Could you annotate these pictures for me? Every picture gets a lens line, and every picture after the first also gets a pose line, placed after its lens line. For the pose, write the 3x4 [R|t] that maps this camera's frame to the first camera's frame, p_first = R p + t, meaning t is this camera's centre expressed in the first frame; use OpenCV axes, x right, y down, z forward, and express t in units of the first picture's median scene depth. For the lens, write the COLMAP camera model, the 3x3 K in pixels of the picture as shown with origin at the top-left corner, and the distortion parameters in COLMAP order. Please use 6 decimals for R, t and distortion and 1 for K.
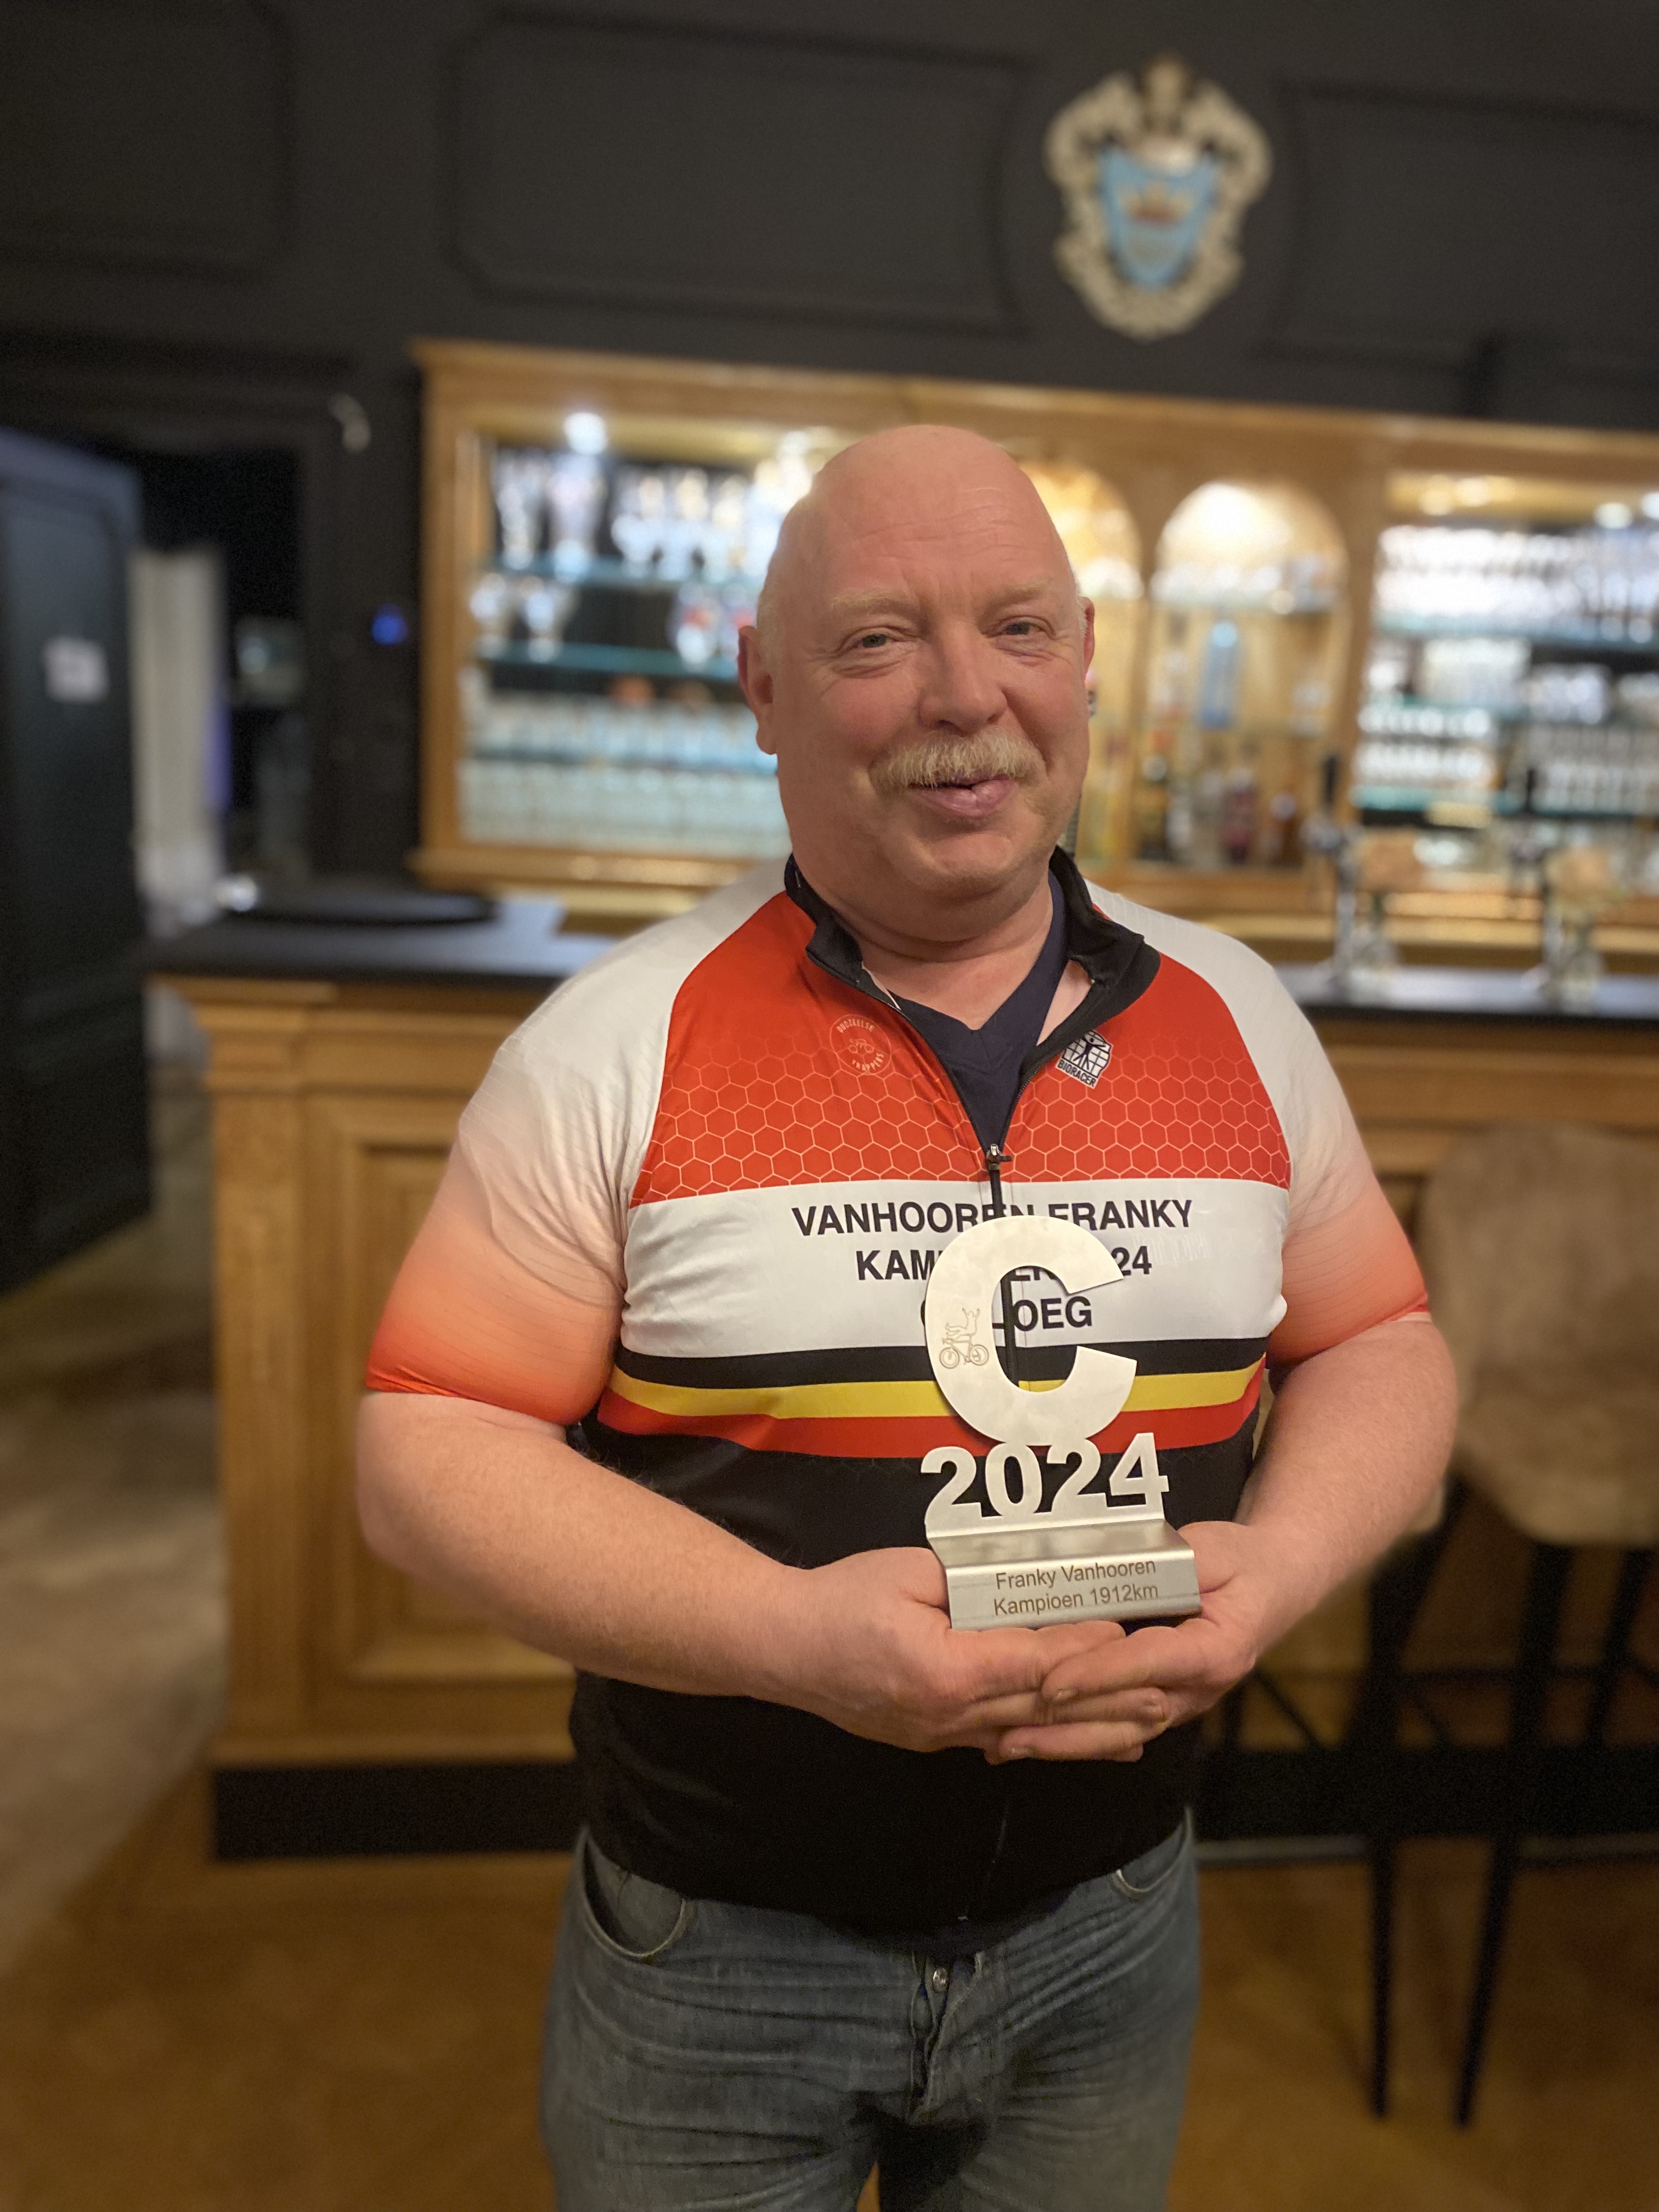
lens RADIAL K [[1676.2, 0, 837.9], [0, 1676.2, 1104.7], [0, 0, 1]] dist [0.038085, -0.003481]
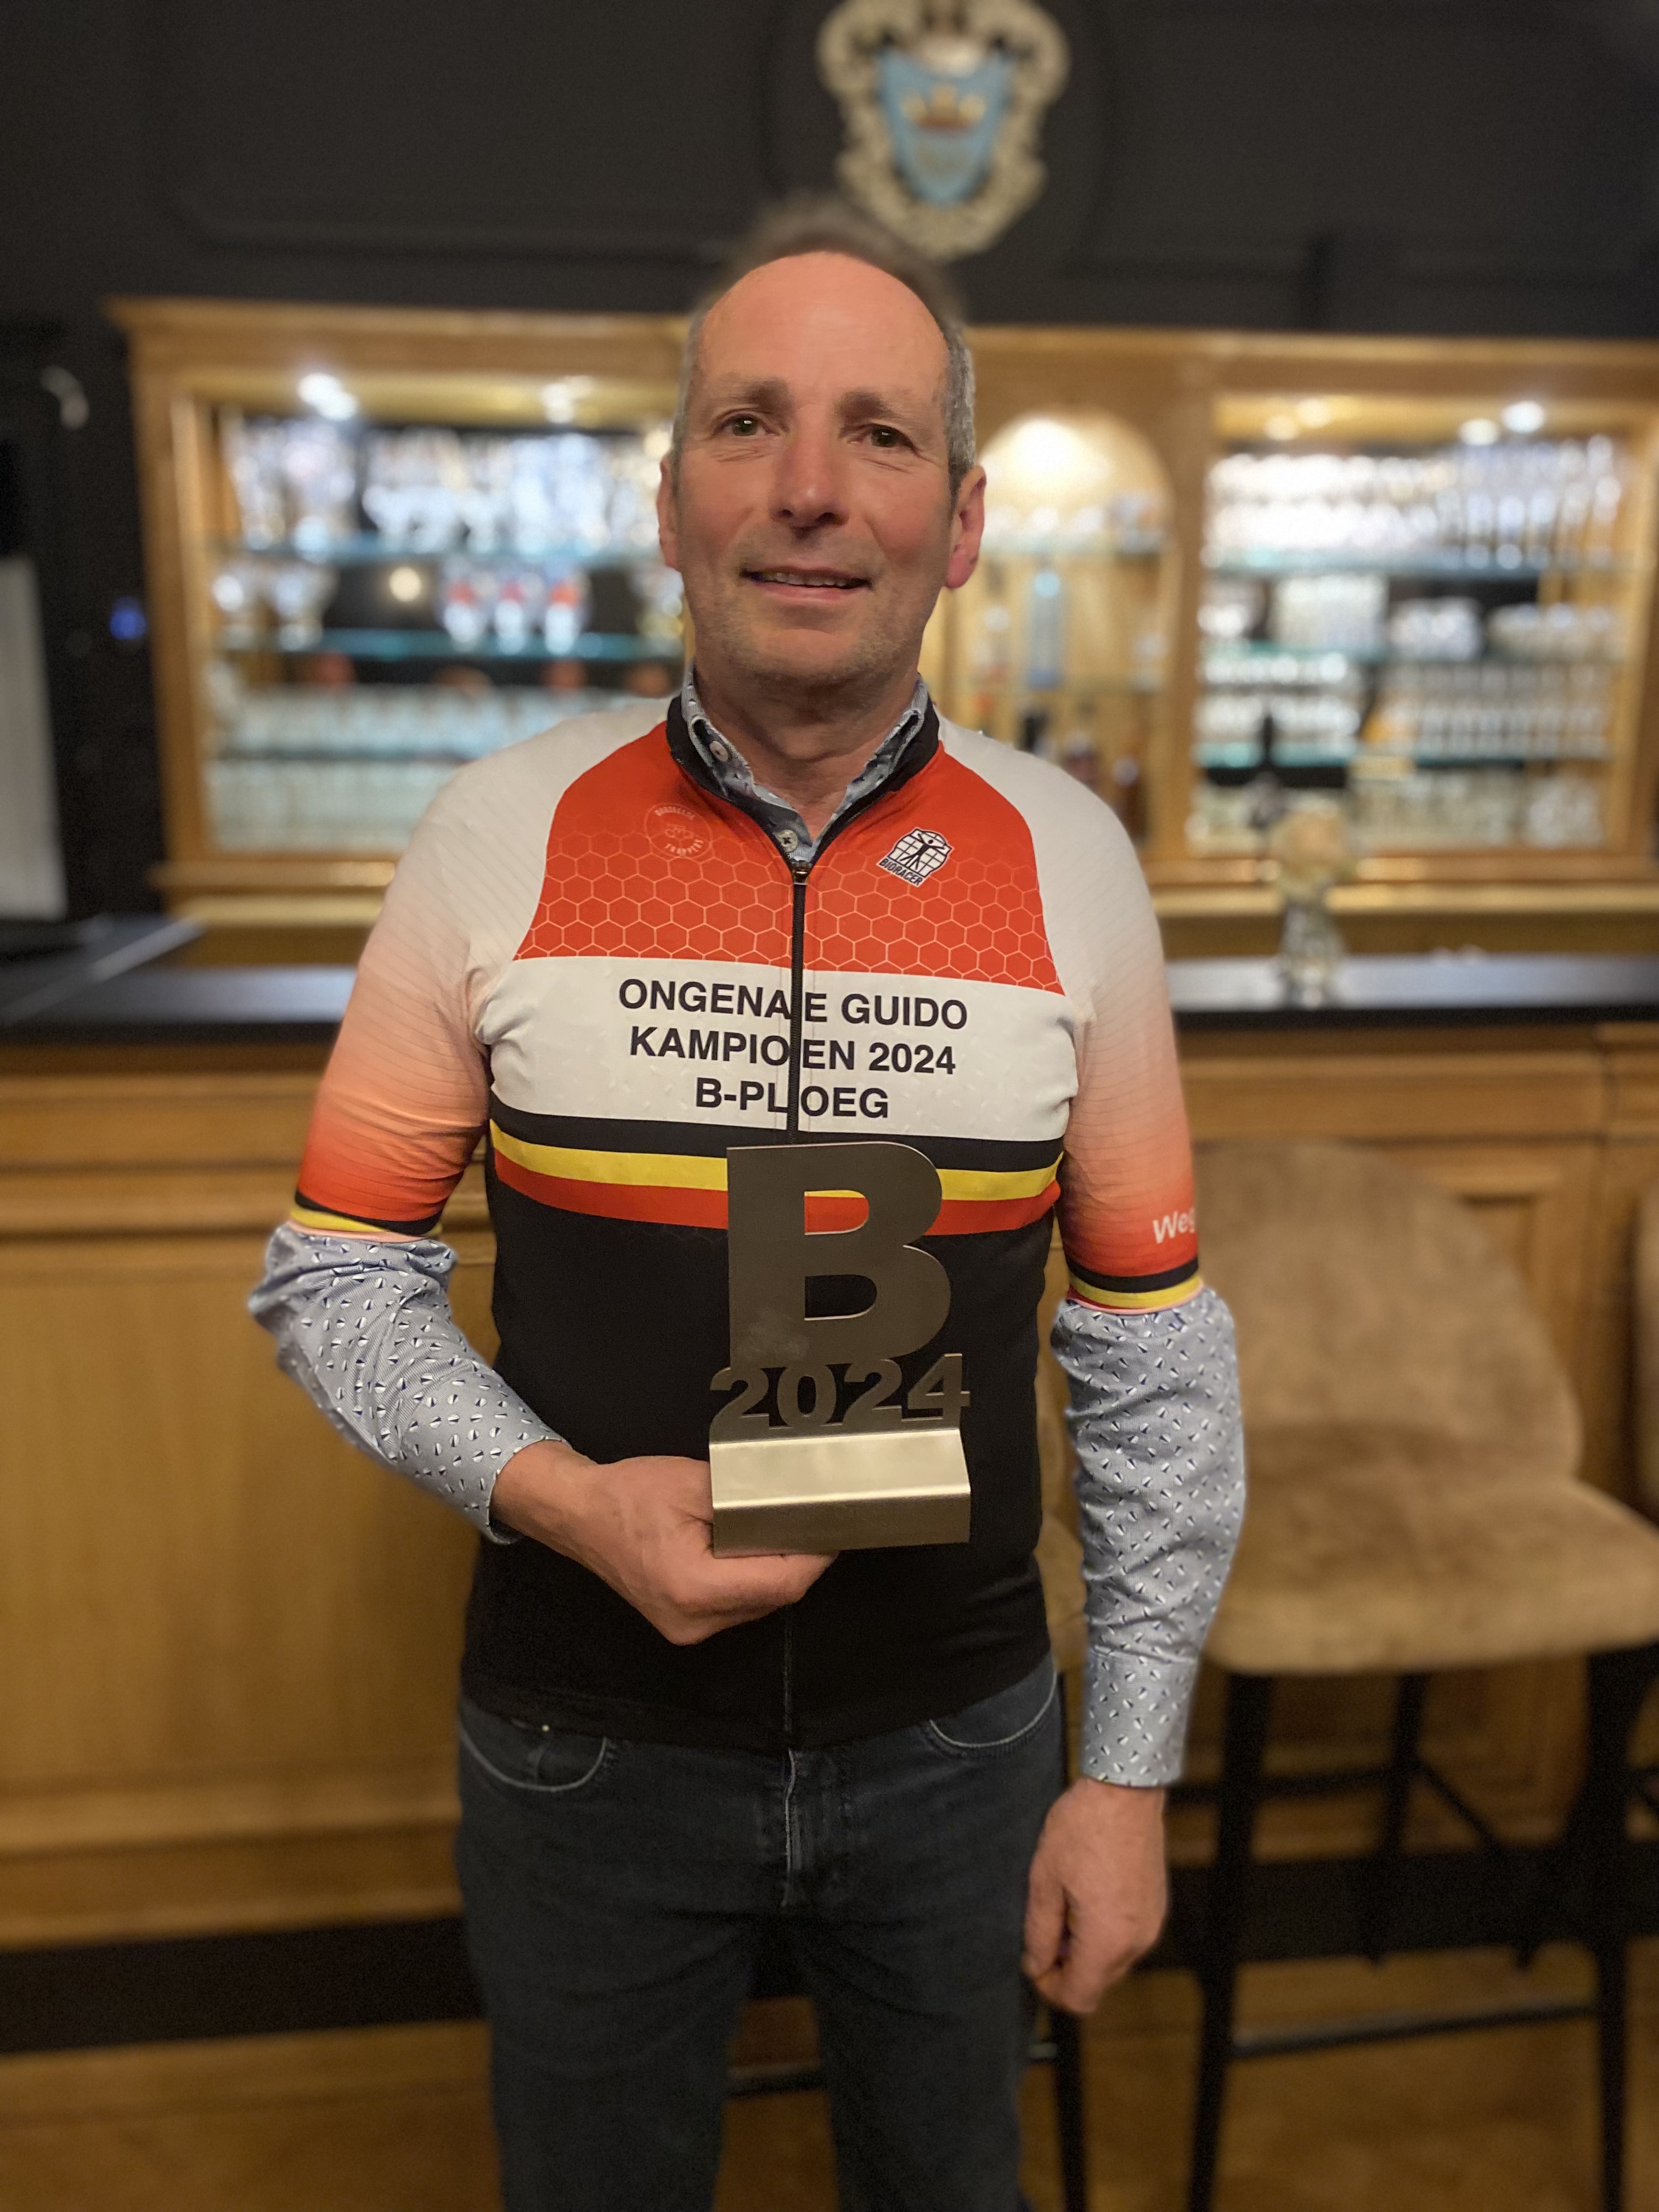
lens RADIAL K [[1676.2, 0, 820.4], [0, 1676.2, 1106.9], [0, 0, 1]] dist [0.038085, -0.003481]
pose [[0.998778, -0.046354, -0.017163, 0.111433], [0.046579, 0.998831, 0.012958, -0.014470], [0.016542, -0.013741, 0.999769, 0.084672]]
